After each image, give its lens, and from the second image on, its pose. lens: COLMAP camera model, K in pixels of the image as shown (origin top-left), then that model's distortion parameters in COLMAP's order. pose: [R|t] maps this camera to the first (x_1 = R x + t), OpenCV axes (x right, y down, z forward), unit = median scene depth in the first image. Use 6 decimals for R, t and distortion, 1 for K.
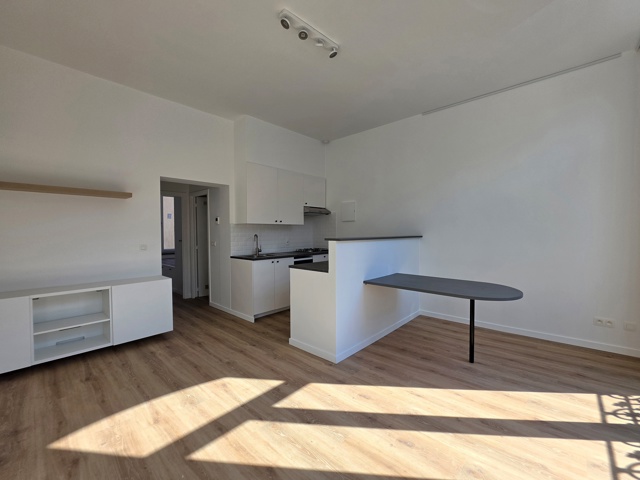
lens RADIAL K [[268.0, 0, 322.5], [0, 268.0, 240.9], [0, 0, 1]] dist [-0.003024, -0.000058]
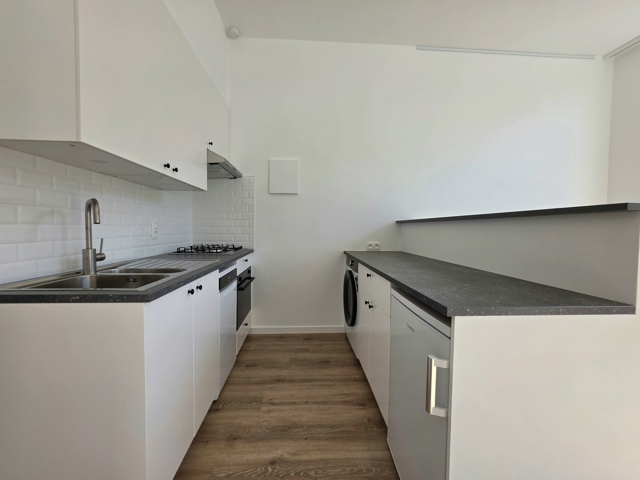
lens RADIAL K [[262.9, 0, 320.0], [0, 262.9, 240.0], [0, 0, 1]] dist [-0.007428, -0.000094]
pose [[0.697778, -0.019360, 0.716053, -0.485701], [0.012442, 0.999811, 0.014907, 0.028467], [-0.716206, -0.001493, 0.697887, 1.119511]]
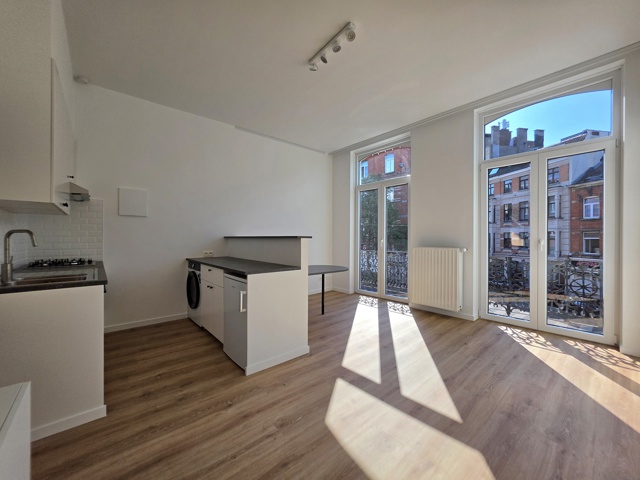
lens RADIAL K [[254.5, 0, 315.3], [0, 254.5, 238.5], [0, 0, 1]] dist [-0.001918, -0.000211]
pose [[0.134874, 0.003238, 0.990857, -0.999311], [0.032264, 0.999450, -0.007658, 0.012473], [-0.990337, 0.033002, 0.134695, 0.864743]]
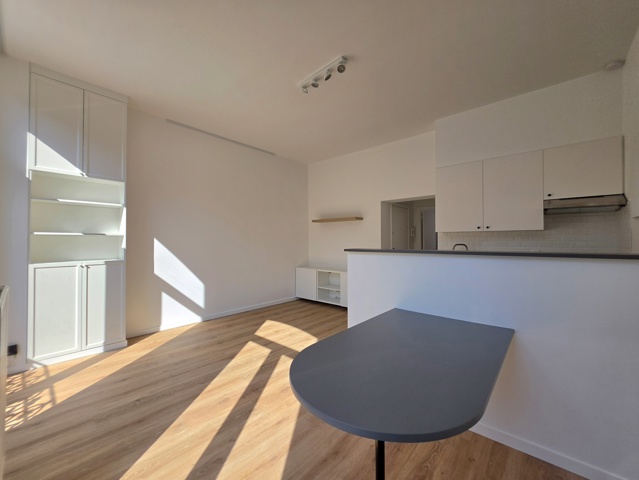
lens RADIAL K [[262.5, 0, 319.5], [0, 262.5, 240.0], [0, 0, 1]] dist [-0.007428, -0.000094]
pose [[0.018222, -0.003639, -0.999827, 1.032825], [-0.033124, 0.999442, -0.004241, -0.030912], [0.999285, 0.033195, 0.018092, 0.912130]]
